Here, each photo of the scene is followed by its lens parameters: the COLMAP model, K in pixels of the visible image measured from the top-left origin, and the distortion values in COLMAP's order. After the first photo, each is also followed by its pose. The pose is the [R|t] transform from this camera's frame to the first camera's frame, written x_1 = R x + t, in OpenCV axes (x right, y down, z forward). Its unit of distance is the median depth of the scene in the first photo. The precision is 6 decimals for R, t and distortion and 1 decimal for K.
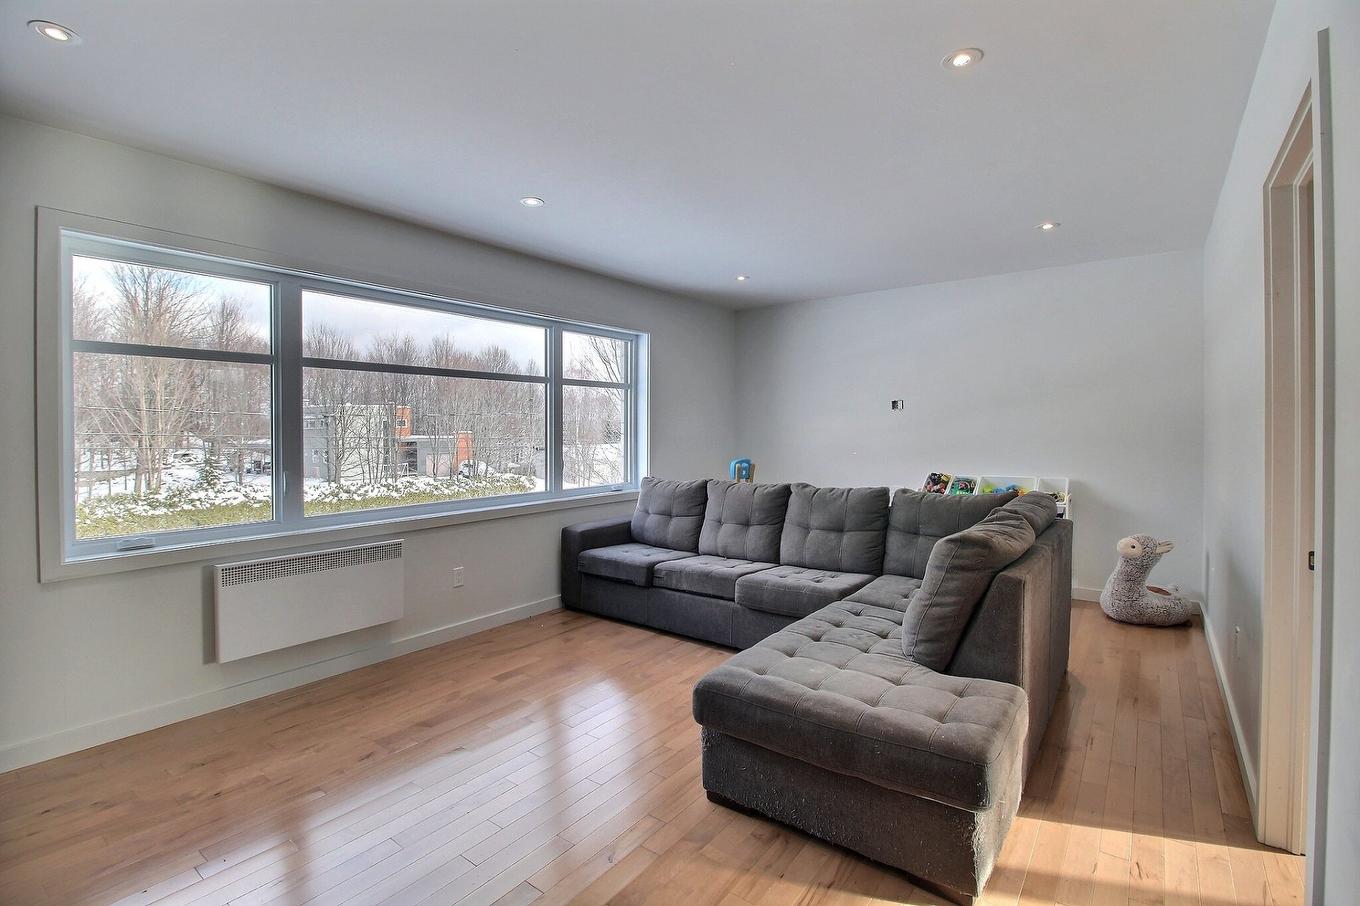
lens RADIAL K [[624.8, 0, 684.6], [0, 624.8, 439.2], [0, 0, 1]] dist [-0.012695, -0.000774]
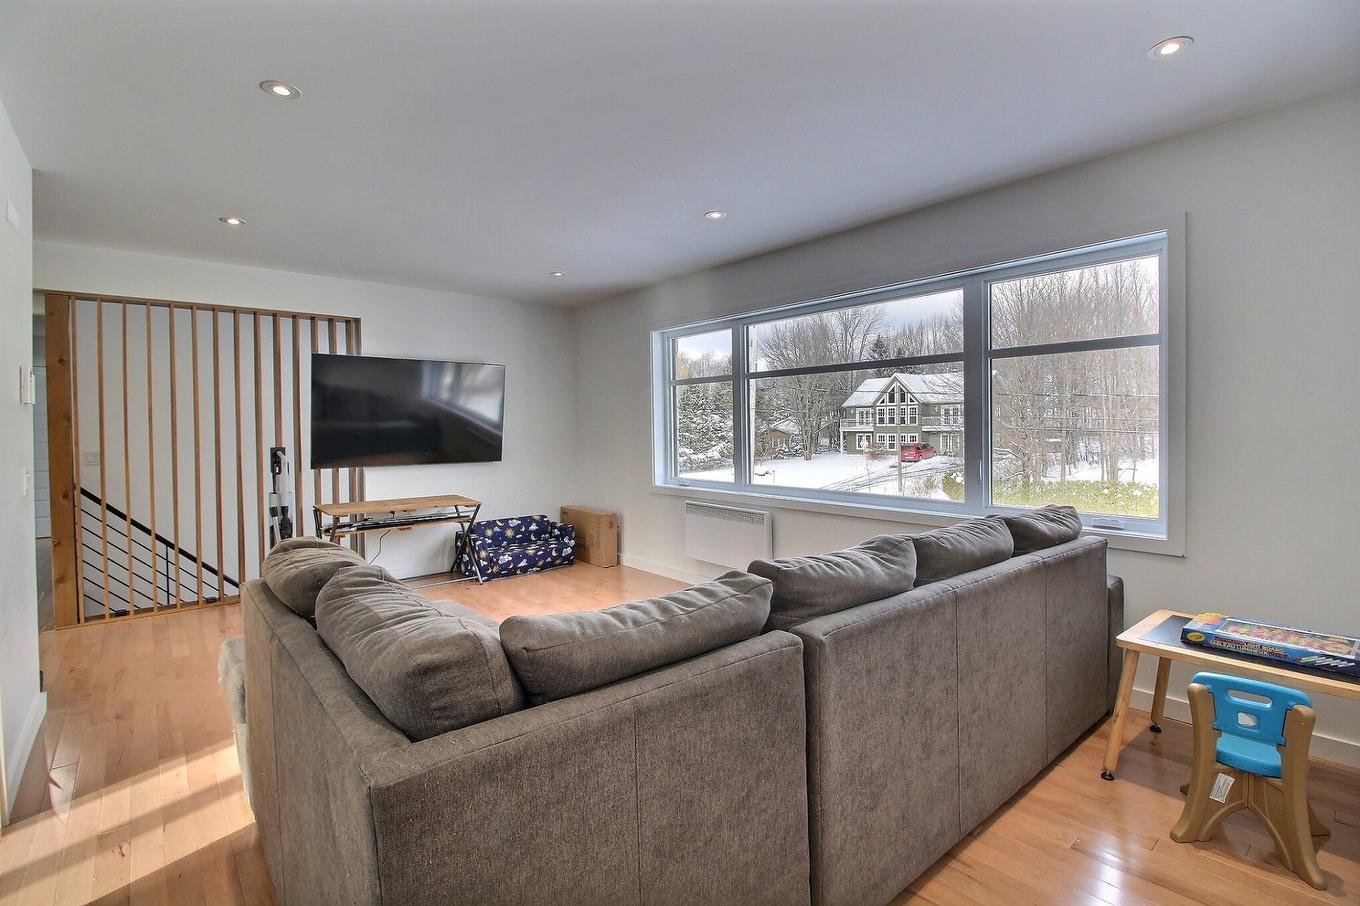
lens RADIAL K [[624.8, 0, 684.6], [0, 624.8, 439.2], [0, 0, 1]] dist [-0.012695, -0.000774]
pose [[-0.213454, 0.034061, -0.976359, 0.786793], [-0.001422, 0.999380, 0.035175, -0.027252], [0.976952, 0.008897, -0.213273, 1.106248]]
